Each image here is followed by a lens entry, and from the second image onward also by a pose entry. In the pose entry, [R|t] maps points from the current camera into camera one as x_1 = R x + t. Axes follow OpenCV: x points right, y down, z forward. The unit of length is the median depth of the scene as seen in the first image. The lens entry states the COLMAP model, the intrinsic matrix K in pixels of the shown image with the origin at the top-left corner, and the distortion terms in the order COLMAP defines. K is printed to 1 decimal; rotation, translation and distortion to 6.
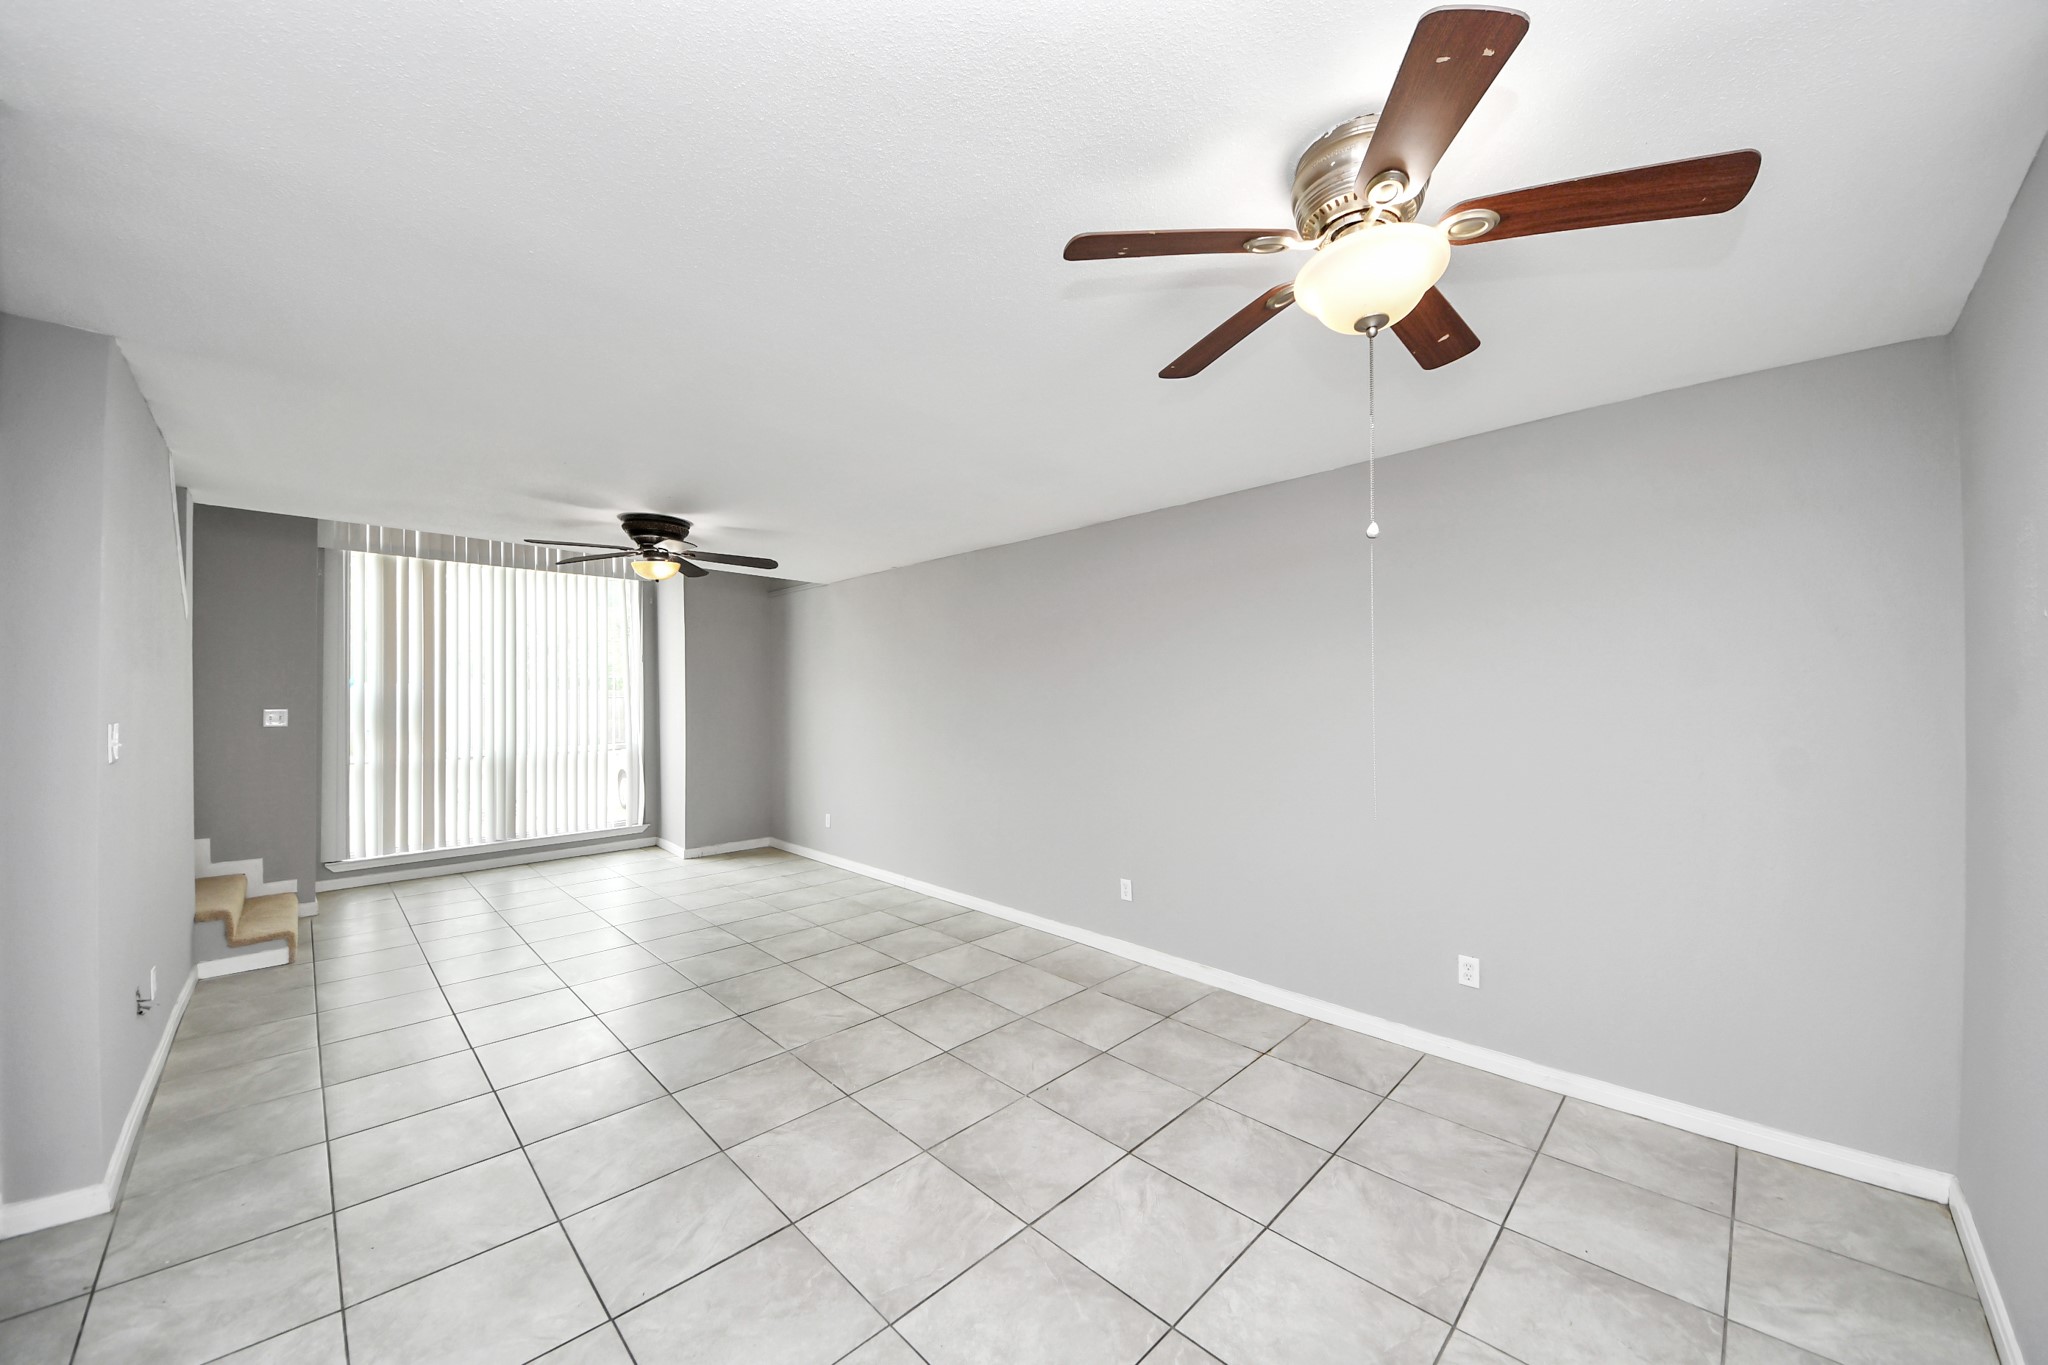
lens RADIAL K [[730.7, 0, 1015.8], [0, 730.7, 681.4], [0, 0, 1]] dist [0.057271, -0.031772]
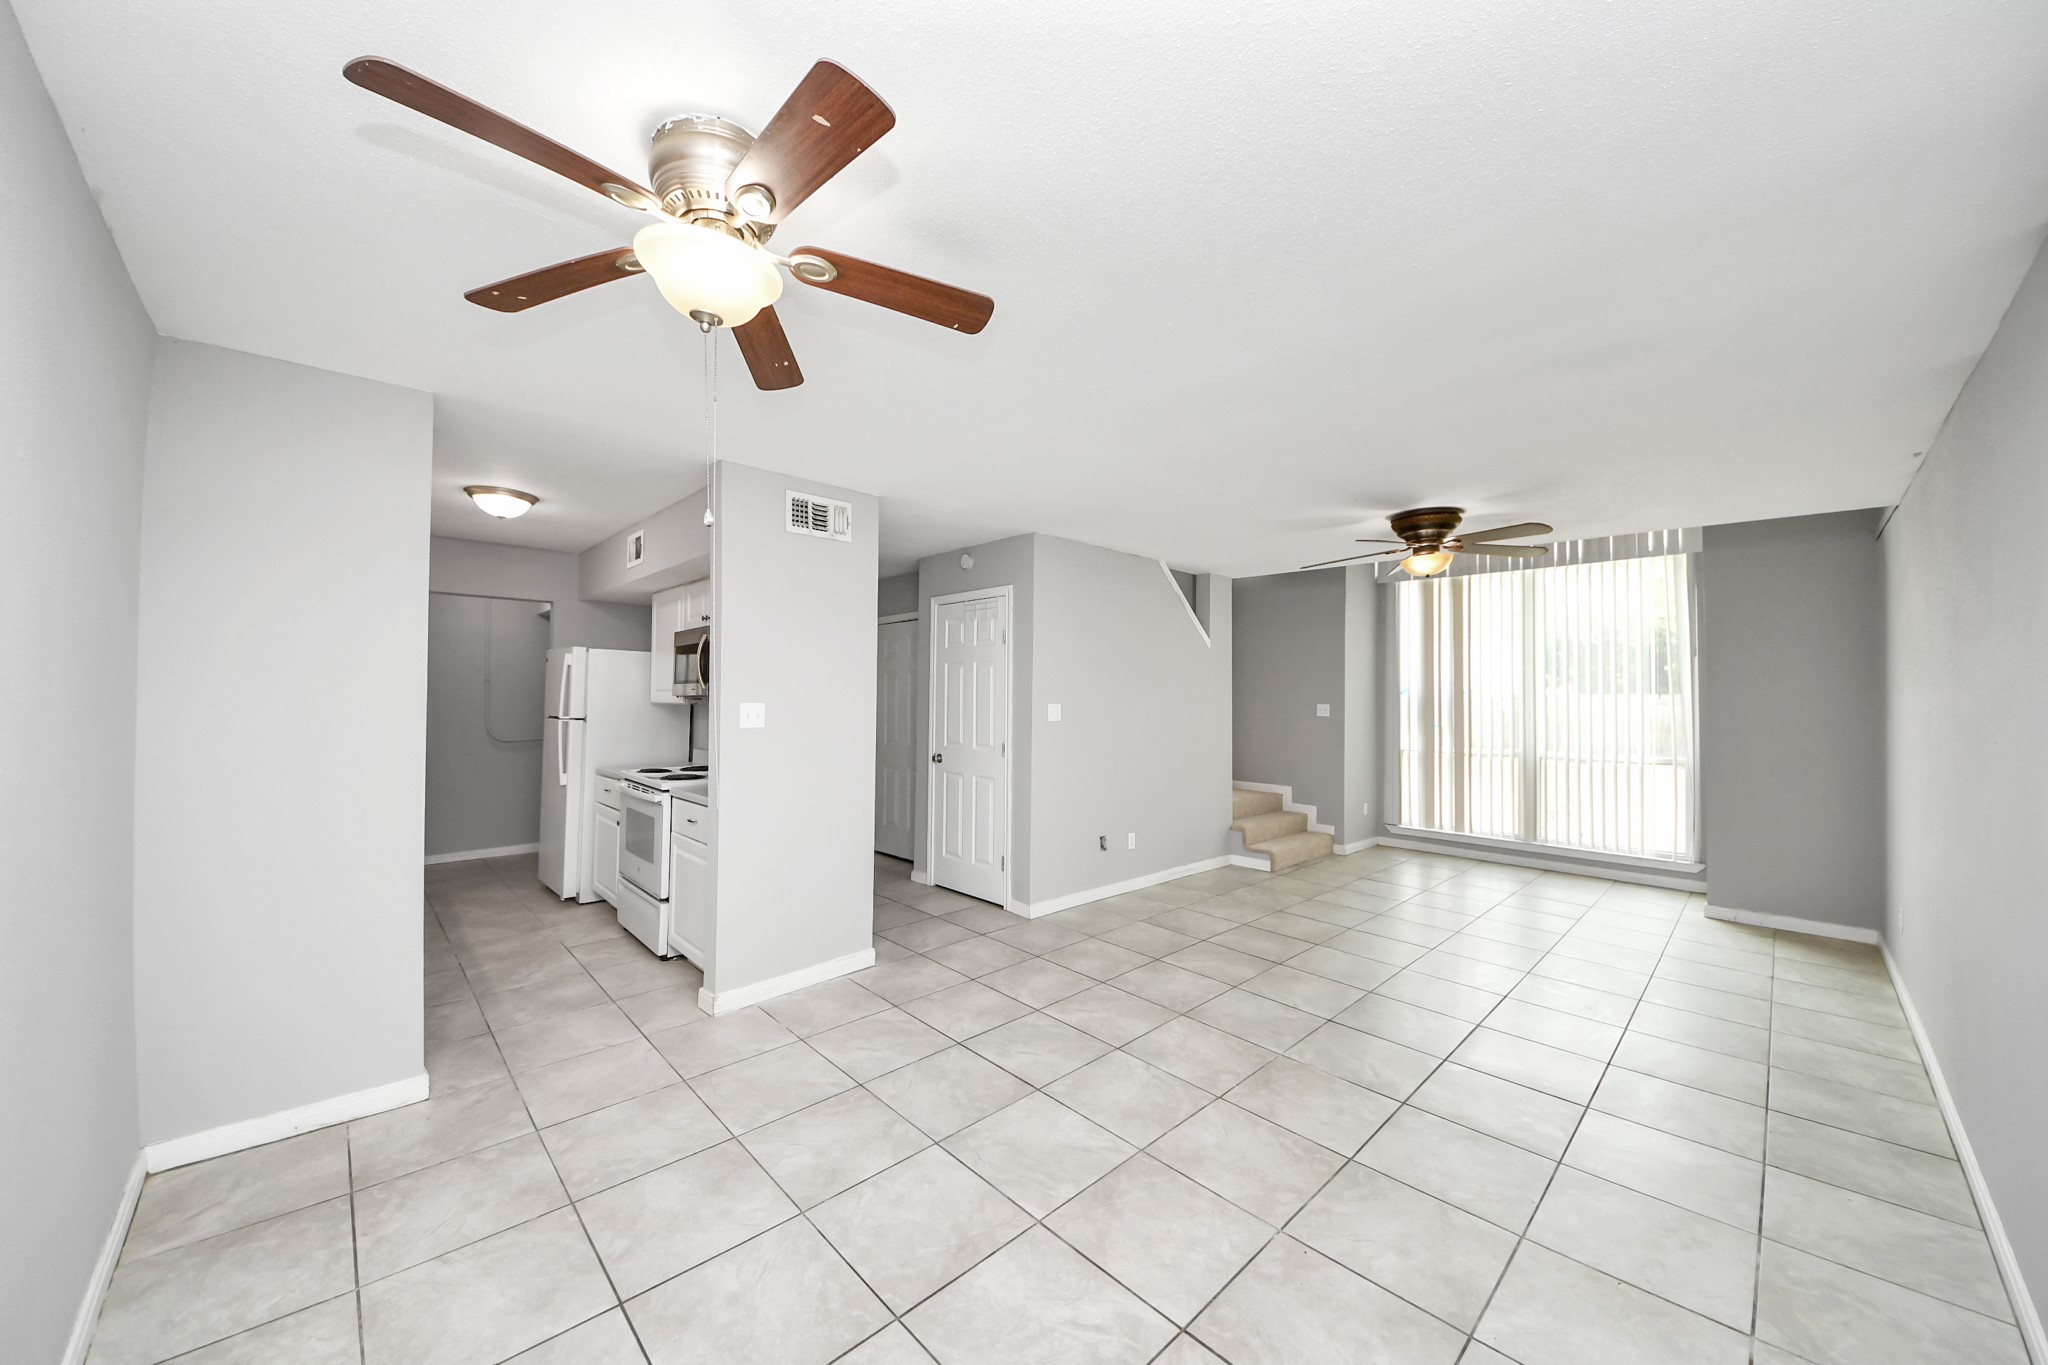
lens RADIAL K [[730.7, 0, 1015.8], [0, 730.7, 681.4], [0, 0, 1]] dist [0.057271, -0.031772]
pose [[-0.025457, -0.017581, -0.999521, 0.387895], [0.008968, 0.999801, -0.017814, 0.010381], [0.999636, -0.009417, -0.025295, 0.379173]]
